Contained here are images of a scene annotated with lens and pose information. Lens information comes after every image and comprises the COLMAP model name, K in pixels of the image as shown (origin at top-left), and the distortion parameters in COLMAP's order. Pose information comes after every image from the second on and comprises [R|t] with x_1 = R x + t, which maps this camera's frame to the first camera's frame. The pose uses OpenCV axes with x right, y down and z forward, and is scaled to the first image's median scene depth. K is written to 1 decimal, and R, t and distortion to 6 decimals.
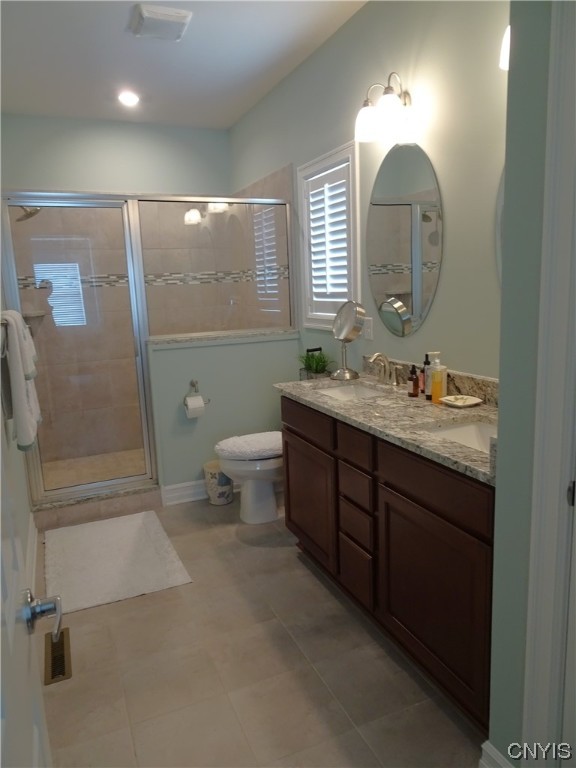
lens RADIAL K [[548.7, 0, 288.0], [0, 548.7, 384.0], [0, 0, 1]] dist [0.010171, 0.001622]
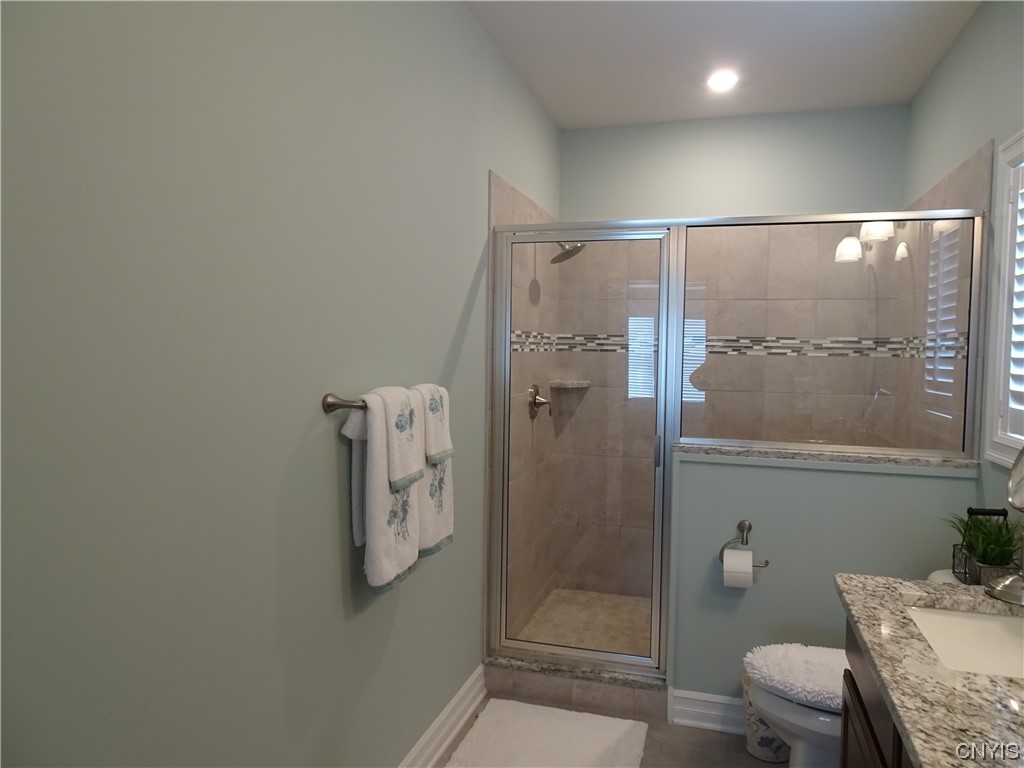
lens RADIAL K [[721.5, 0, 528.8], [0, 721.5, 383.9], [0, 0, 1]] dist [0.005029, -0.002909]
pose [[0.761217, 0.083360, -0.643117, 0.130759], [-0.160311, 0.985114, -0.062061, -0.065463], [0.628370, 0.150341, 0.763249, 0.248266]]
